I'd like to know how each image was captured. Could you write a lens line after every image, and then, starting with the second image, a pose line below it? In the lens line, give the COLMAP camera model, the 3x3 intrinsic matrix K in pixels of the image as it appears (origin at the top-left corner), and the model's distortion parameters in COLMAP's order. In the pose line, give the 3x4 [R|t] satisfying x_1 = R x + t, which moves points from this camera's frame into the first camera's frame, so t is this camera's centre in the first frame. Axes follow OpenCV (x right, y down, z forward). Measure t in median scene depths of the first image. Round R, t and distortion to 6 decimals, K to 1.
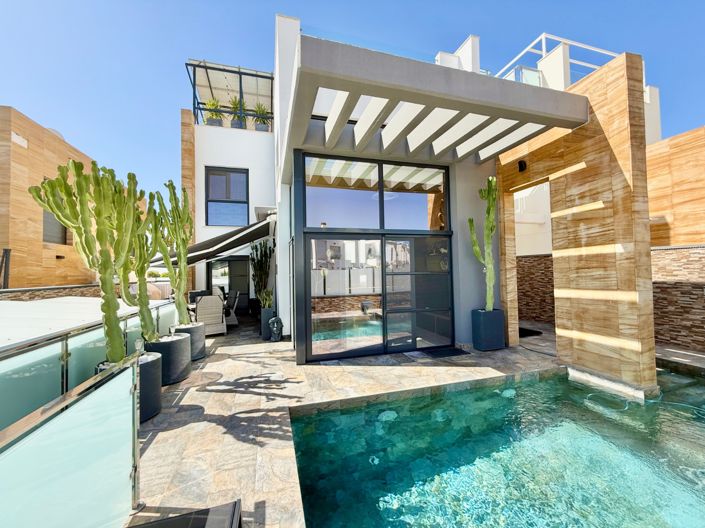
lens RADIAL K [[280.0, 0, 350.2], [0, 280.0, 263.2], [0, 0, 1]] dist [-0.001828, -0.000014]
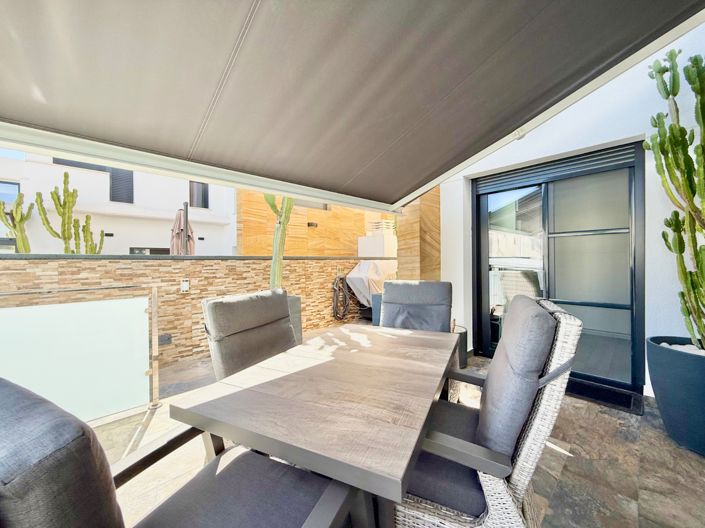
lens RADIAL K [[280.0, 0, 354.1], [0, 280.0, 264.1], [0, 0, 1]] dist [-0.001828, -0.000014]
pose [[0.471301, 0.023506, -0.881659, -0.633505], [0.026067, 0.998837, 0.040564, 0.134145], [0.881587, -0.042100, 0.470140, 1.611713]]
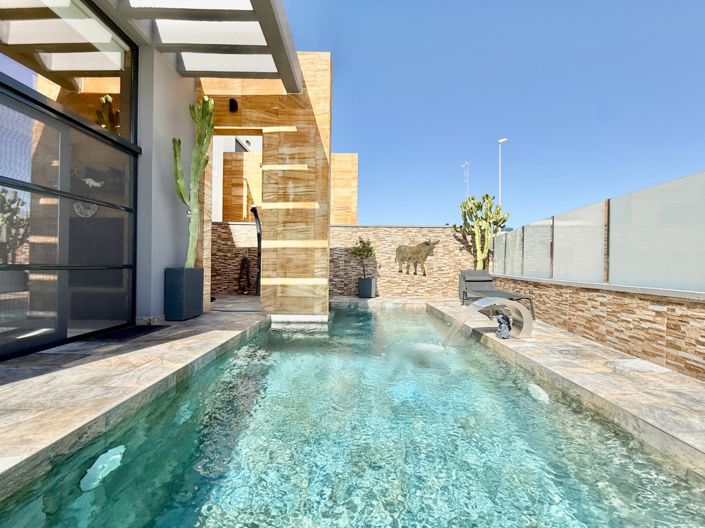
lens RADIAL K [[280.0, 0, 355.1], [0, 280.0, 265.6], [0, 0, 1]] dist [-0.001828, -0.000014]
pose [[0.274454, 0.020799, 0.961375, -0.142289], [-0.049616, 0.998741, -0.007443, 0.167564], [-0.960319, -0.045657, 0.275140, 0.395986]]
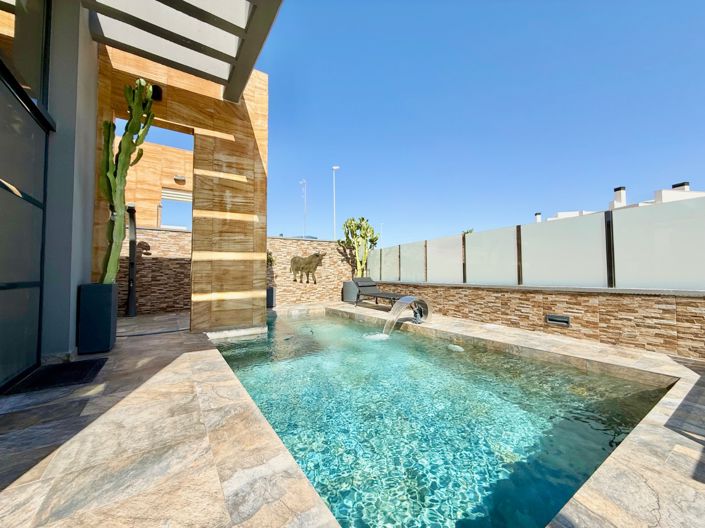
lens RADIAL K [[280.0, 0, 350.2], [0, 280.0, 263.5], [0, 0, 1]] dist [-0.001828, -0.000014]
pose [[-0.298469, 0.058209, 0.952643, -0.280863], [-0.019381, 0.997563, -0.067026, 0.179787], [-0.954222, -0.038469, -0.296614, 0.780850]]
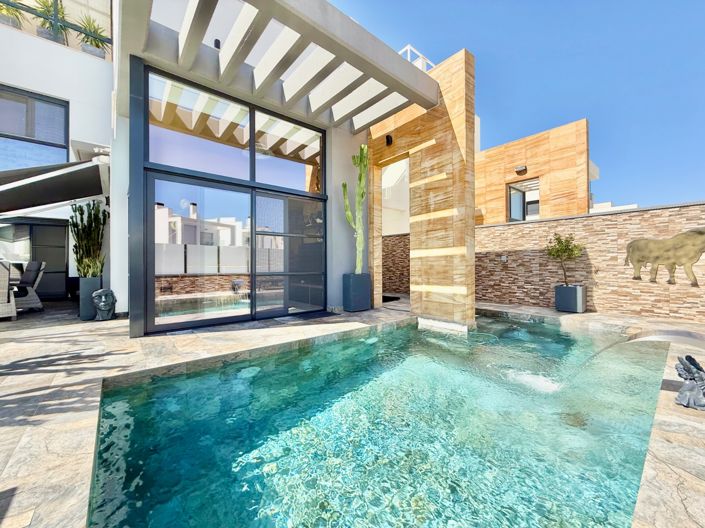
lens RADIAL K [[280.0, 0, 349.5], [0, 280.0, 263.3], [0, 0, 1]] dist [-0.001828, -0.000014]
pose [[0.914331, 0.018399, 0.404549, 0.046155], [-0.026449, 0.999548, 0.014320, 0.132636], [-0.404102, -0.023794, 0.914404, 0.059397]]
